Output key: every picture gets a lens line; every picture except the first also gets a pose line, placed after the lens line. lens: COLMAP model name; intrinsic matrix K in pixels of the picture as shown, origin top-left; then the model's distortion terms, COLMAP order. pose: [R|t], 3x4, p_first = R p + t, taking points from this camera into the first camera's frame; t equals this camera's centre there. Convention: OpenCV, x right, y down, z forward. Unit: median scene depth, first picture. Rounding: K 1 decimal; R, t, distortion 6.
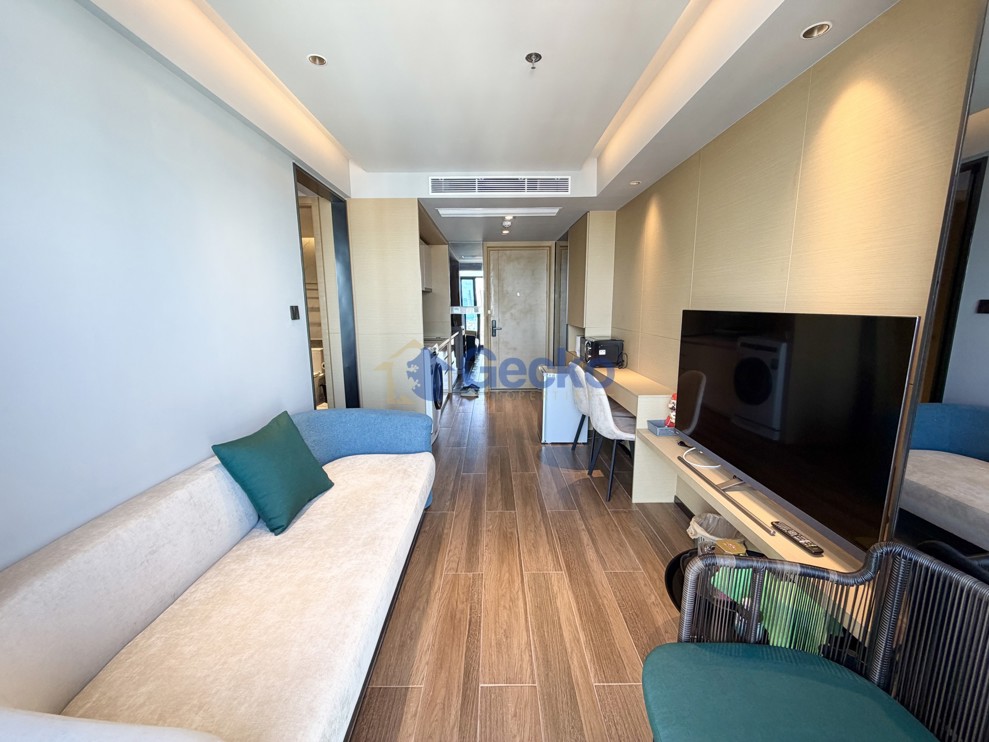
lens RADIAL K [[390.8, 0, 494.0], [0, 390.8, 390.0], [0, 0, 1]] dist [0.000077, 0.000015]
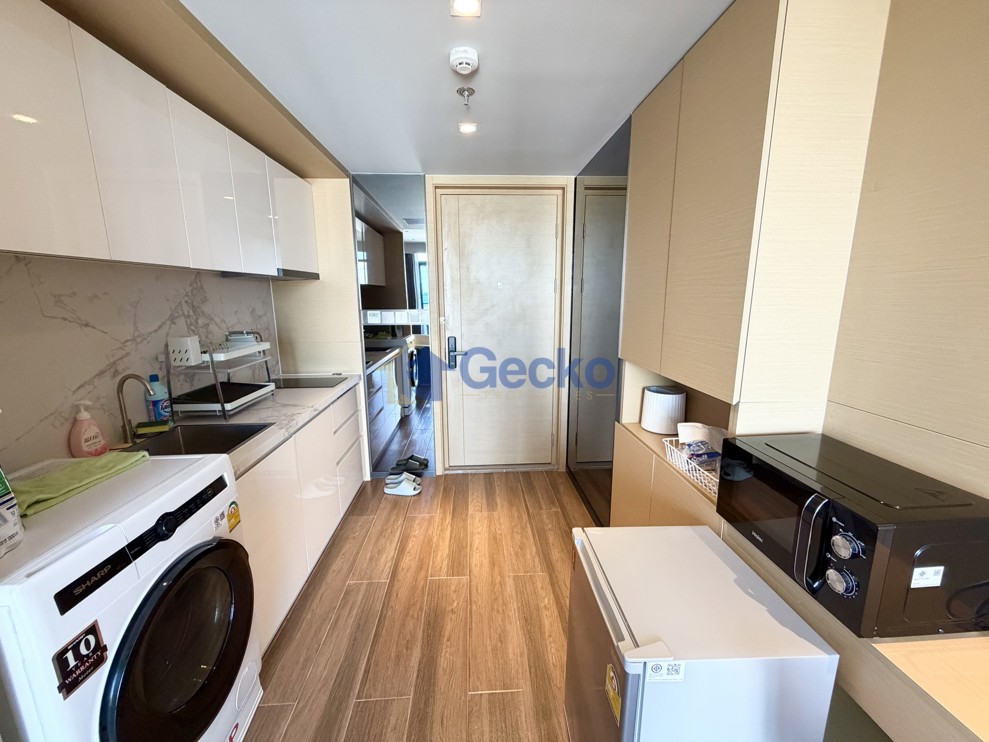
lens RADIAL K [[405.8, 0, 494.6], [0, 405.8, 375.2], [0, 0, 1]] dist [0.000309, 0.000172]
pose [[0.999464, -0.010725, 0.030944, 0.042390], [0.011557, 0.999573, -0.026851, -0.129326], [-0.030643, 0.027194, 0.999160, 0.542146]]
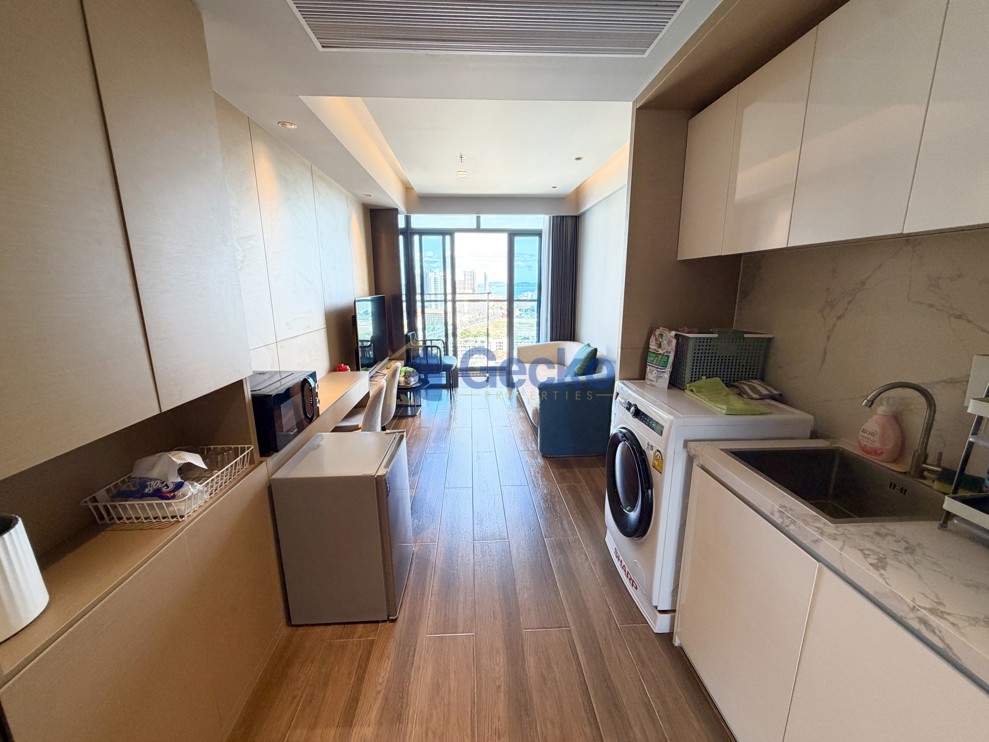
lens RADIAL K [[405.8, 0, 494.6], [0, 405.8, 375.2], [0, 0, 1]] dist [0.000309, 0.000172]
pose [[-0.999408, 0.012864, -0.031897, 0.022678], [-0.001981, 0.904348, 0.426792, -0.236517], [0.034336, 0.426602, -0.903787, 1.022301]]
